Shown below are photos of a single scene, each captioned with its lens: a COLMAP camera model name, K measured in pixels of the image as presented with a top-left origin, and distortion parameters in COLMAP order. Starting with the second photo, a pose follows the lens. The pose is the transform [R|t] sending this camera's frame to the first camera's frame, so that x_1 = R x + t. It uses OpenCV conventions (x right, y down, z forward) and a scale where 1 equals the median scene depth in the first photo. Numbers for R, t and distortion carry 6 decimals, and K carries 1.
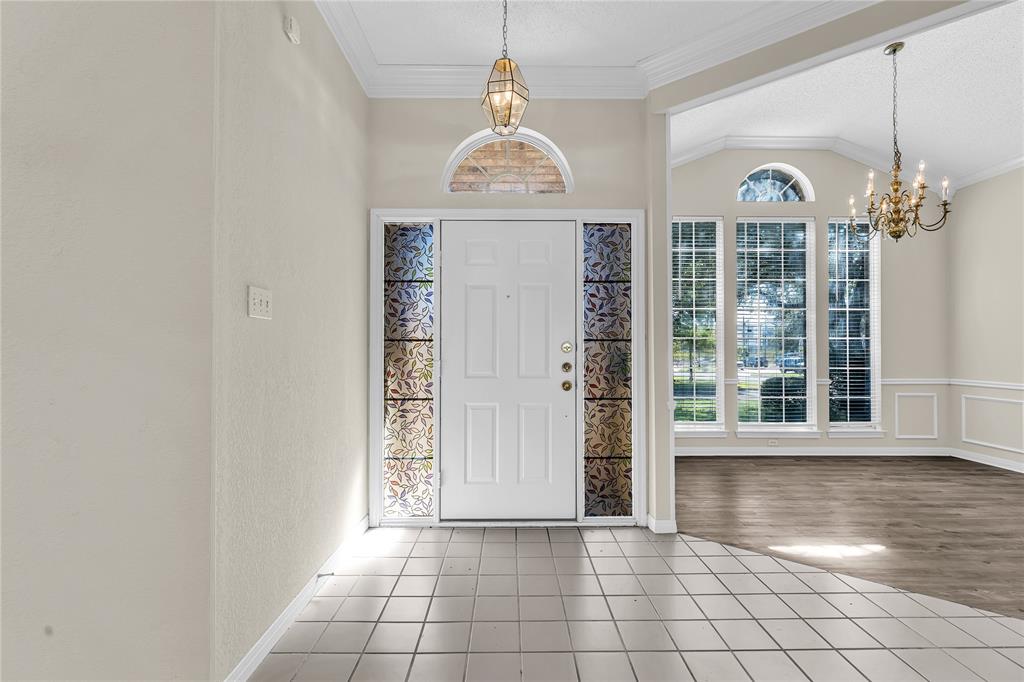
lens RADIAL K [[467.0, 0, 510.4], [0, 467.0, 344.2], [0, 0, 1]] dist [-0.001510, -0.000305]
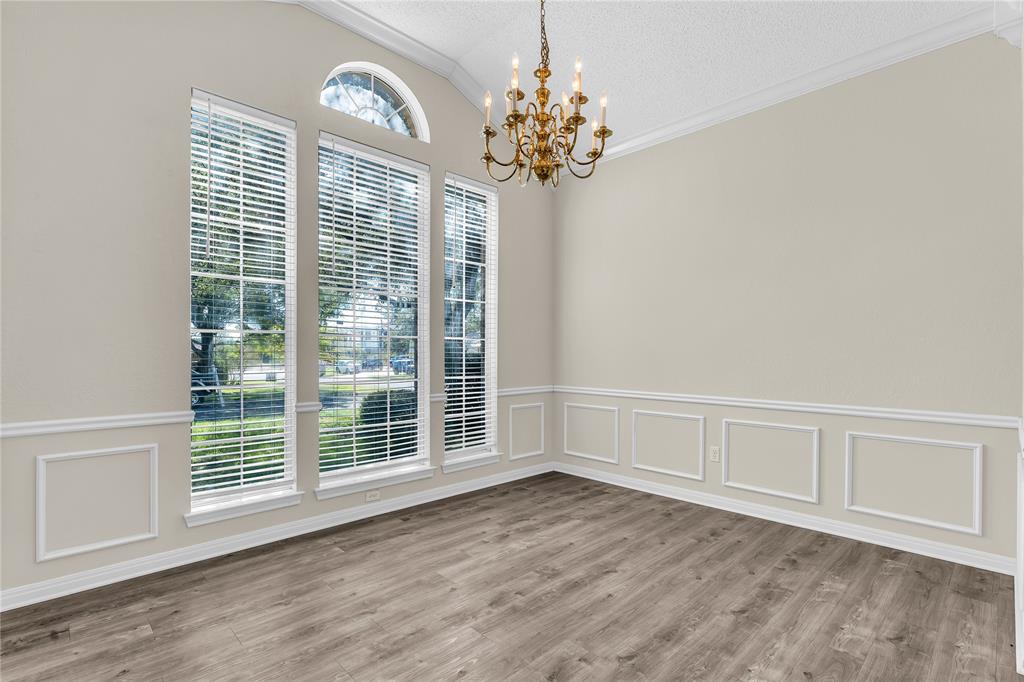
lens RADIAL K [[482.9, 0, 514.9], [0, 482.9, 360.4], [0, 0, 1]] dist [-0.003248, -0.000159]
pose [[0.718985, -0.009201, 0.694965, 0.237391], [-0.011538, 0.999617, 0.025172, 0.002647], [-0.694930, -0.026116, 0.718603, 0.380596]]
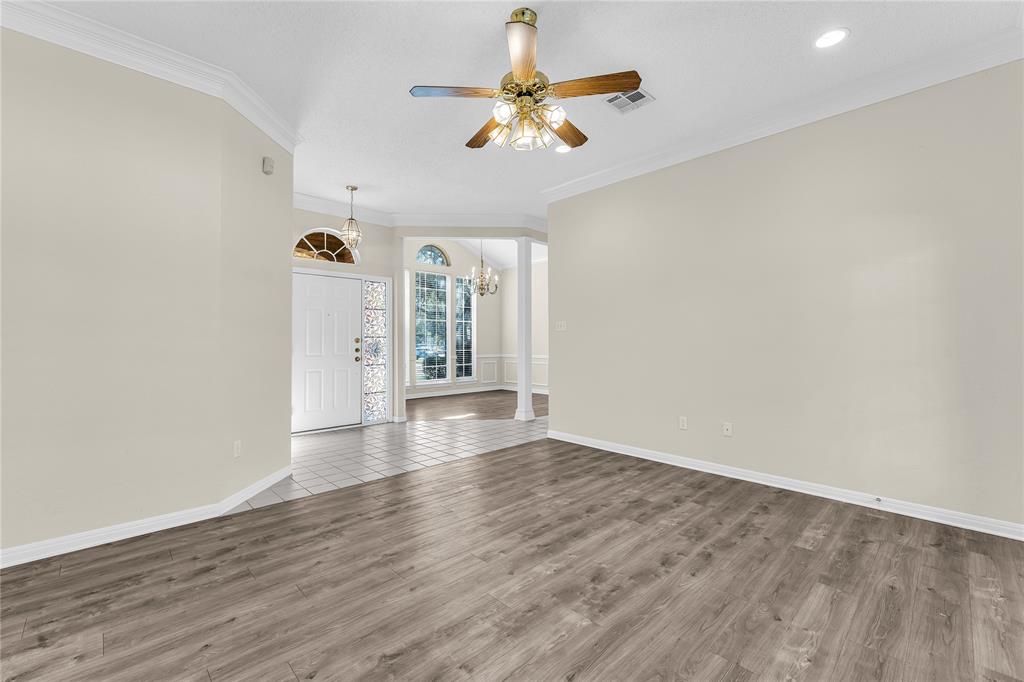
lens RADIAL K [[423.2, 0, 510.3], [0, 423.2, 338.7], [0, 0, 1]] dist [-0.001097, -0.000159]
pose [[0.729305, 0.001550, 0.684187, -0.403386], [-0.004875, 0.999984, 0.002930, -0.006216], [-0.684171, -0.005472, 0.729301, -0.502178]]
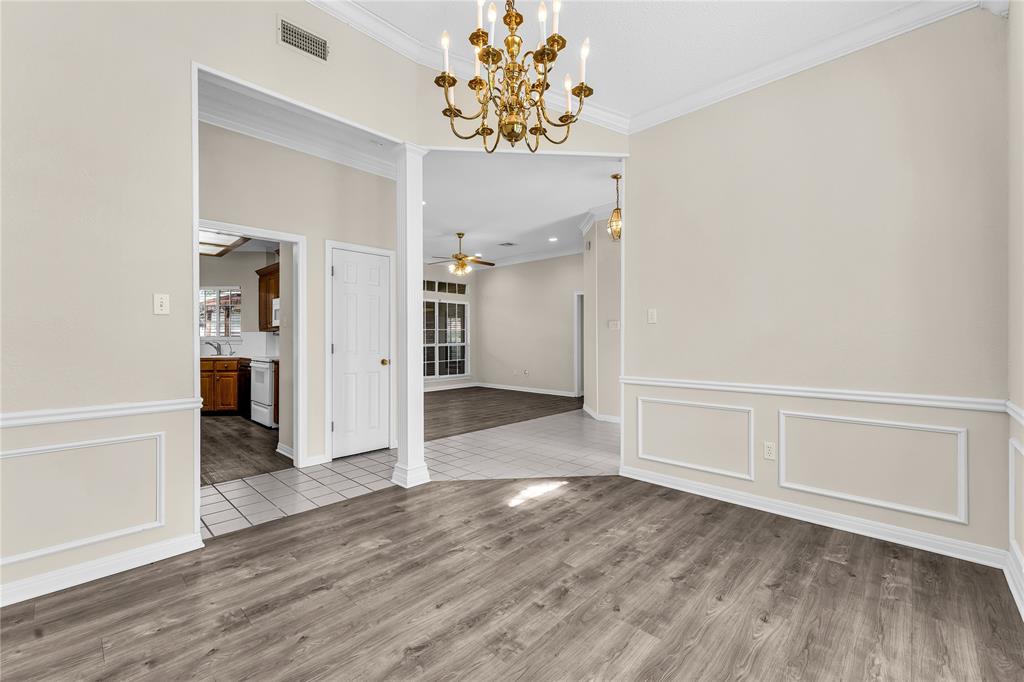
lens RADIAL K [[423.2, 0, 510.3], [0, 423.2, 337.4], [0, 0, 1]] dist [-0.001097, -0.000159]
pose [[-0.697446, 0.000016, -0.716637, 0.825515], [0.012718, 0.999843, -0.012355, 0.012115], [0.716525, -0.017731, -0.697337, 0.931903]]
